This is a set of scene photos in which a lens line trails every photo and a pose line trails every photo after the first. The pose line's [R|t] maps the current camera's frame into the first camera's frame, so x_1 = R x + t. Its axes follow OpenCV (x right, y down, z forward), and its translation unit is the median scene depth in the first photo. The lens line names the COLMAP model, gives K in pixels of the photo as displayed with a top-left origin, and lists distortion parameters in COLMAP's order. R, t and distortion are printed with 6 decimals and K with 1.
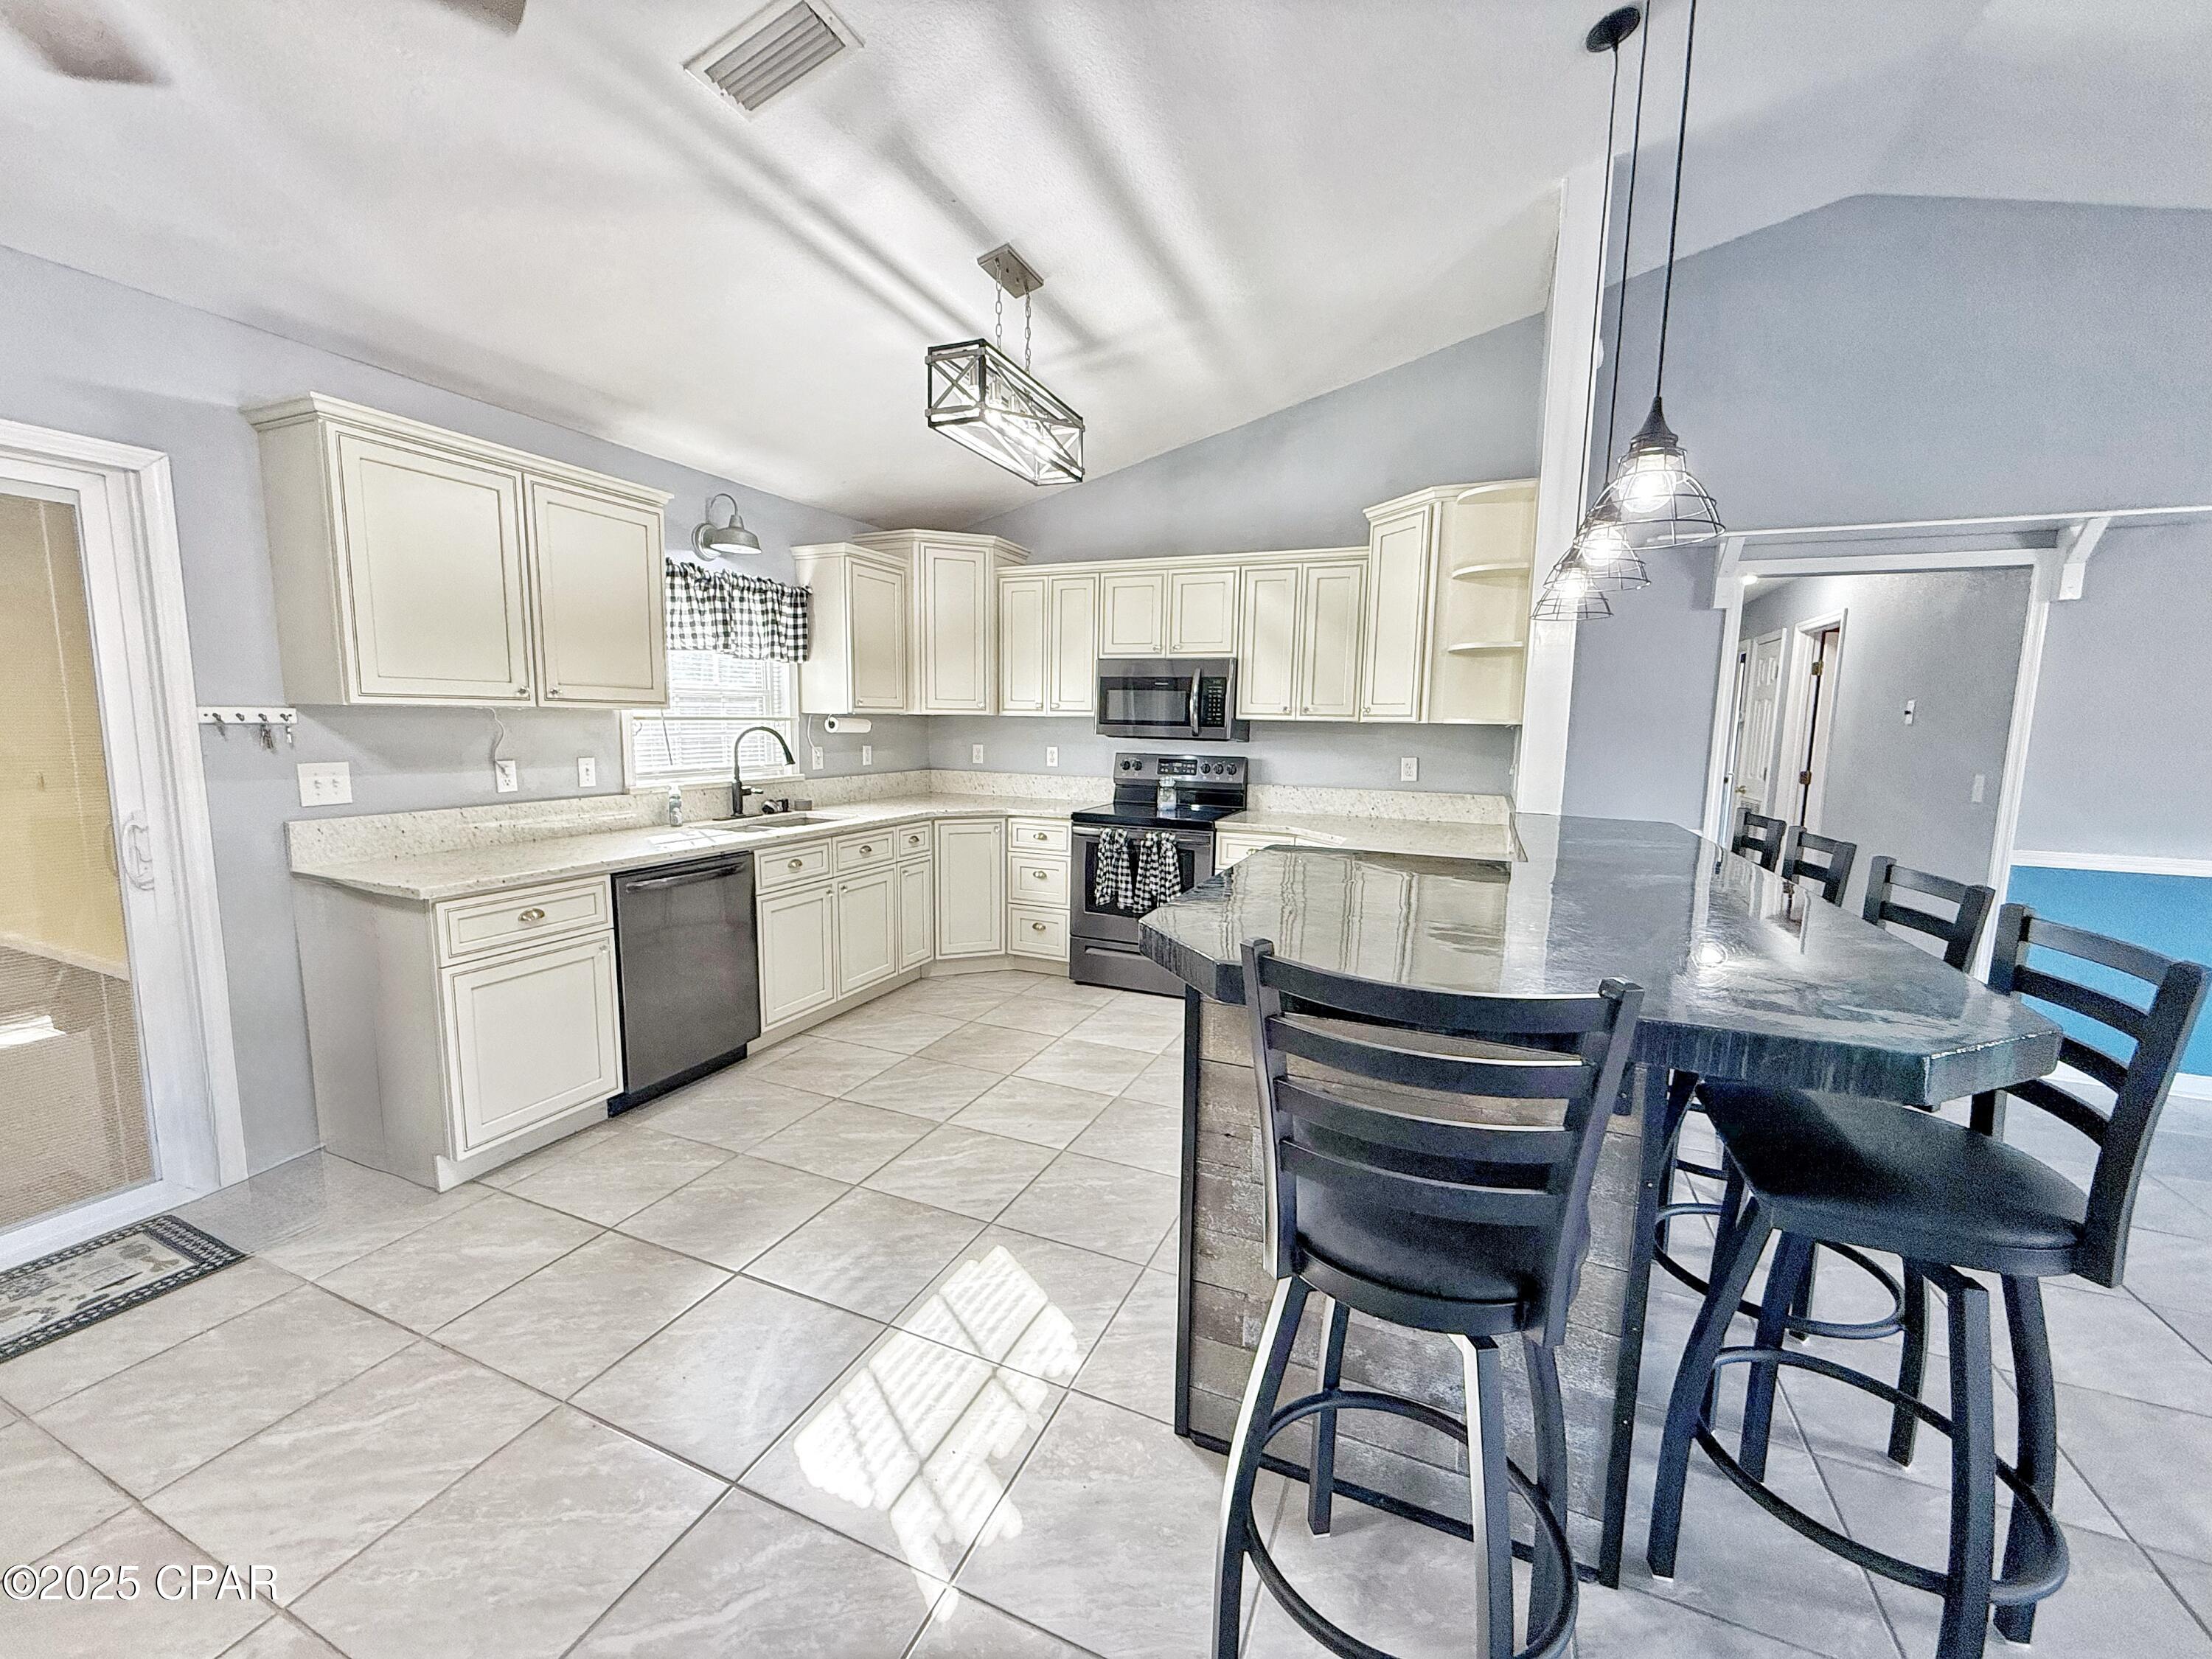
lens RADIAL K [[881.3, 0, 1098.4], [0, 881.3, 831.2], [0, 0, 1]] dist [-0.000475, 0.000217]
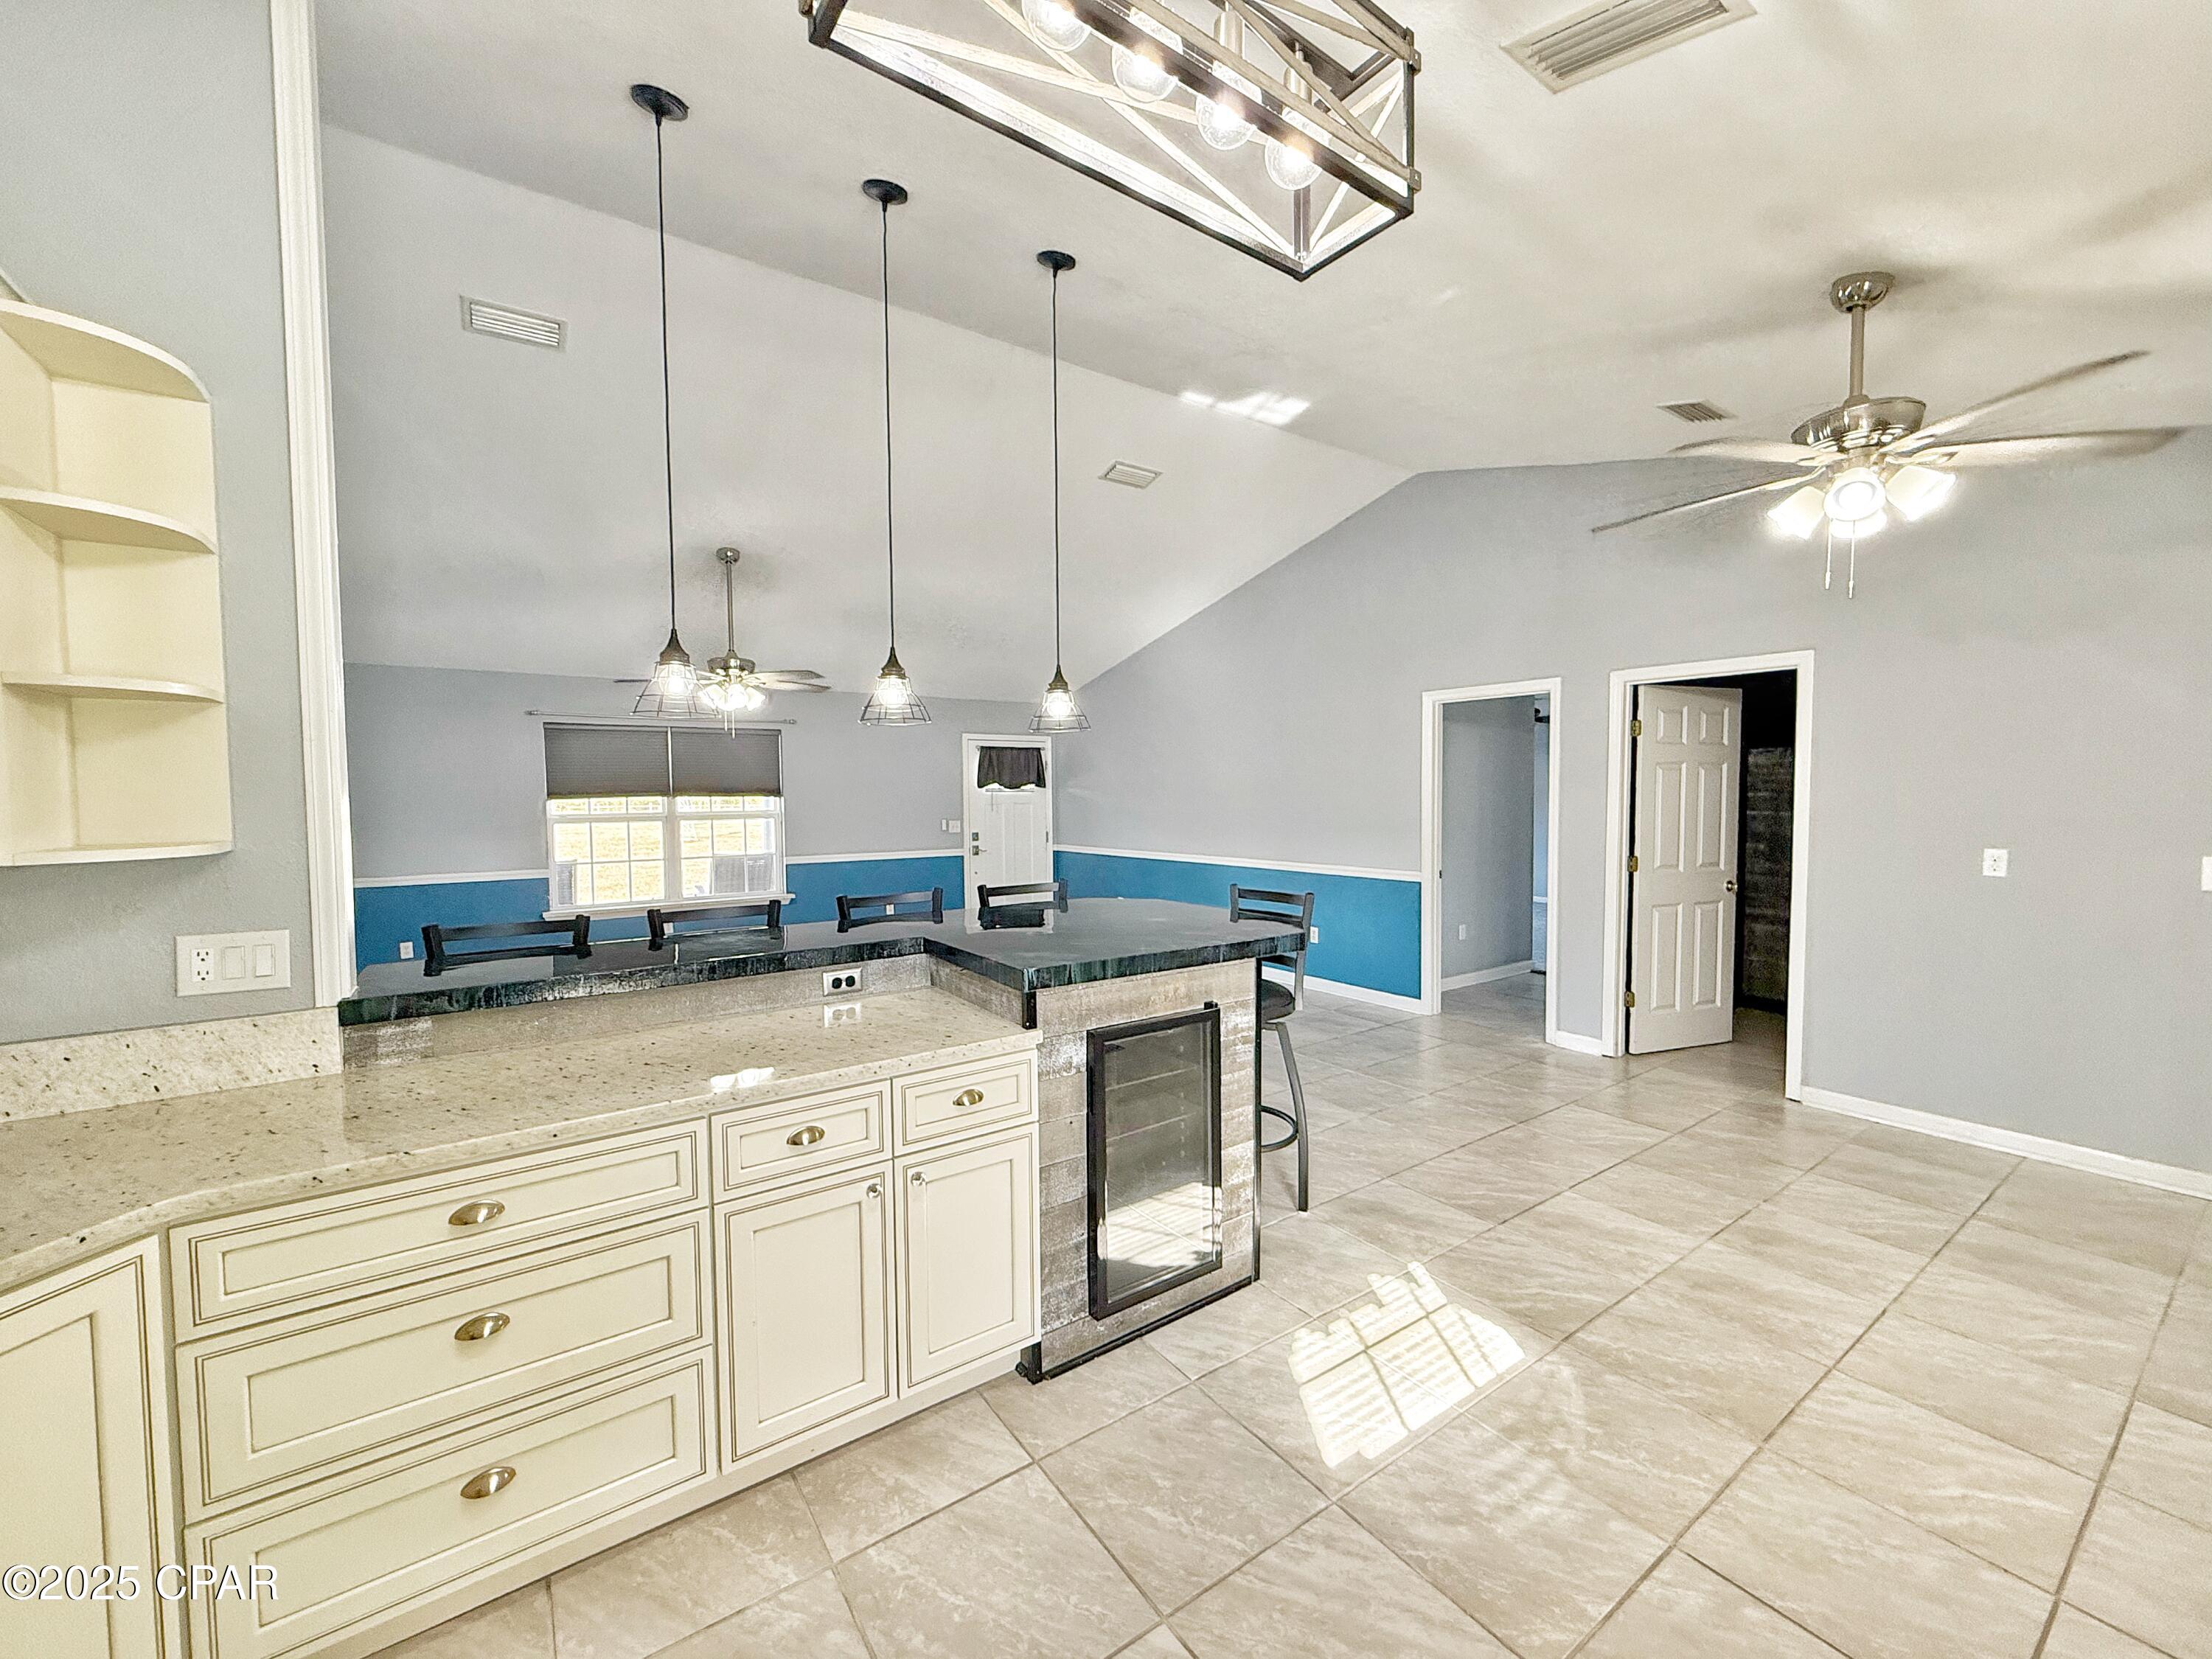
lens RADIAL K [[897.1, 0, 1102.2], [0, 897.1, 819.1], [0, 0, 1]] dist [0.001094, 0.000131]
pose [[-0.855572, -0.025877, 0.517036, -0.194561], [0.059559, 0.987198, 0.147964, -0.150785], [-0.514246, 0.157388, -0.843078, 0.961320]]
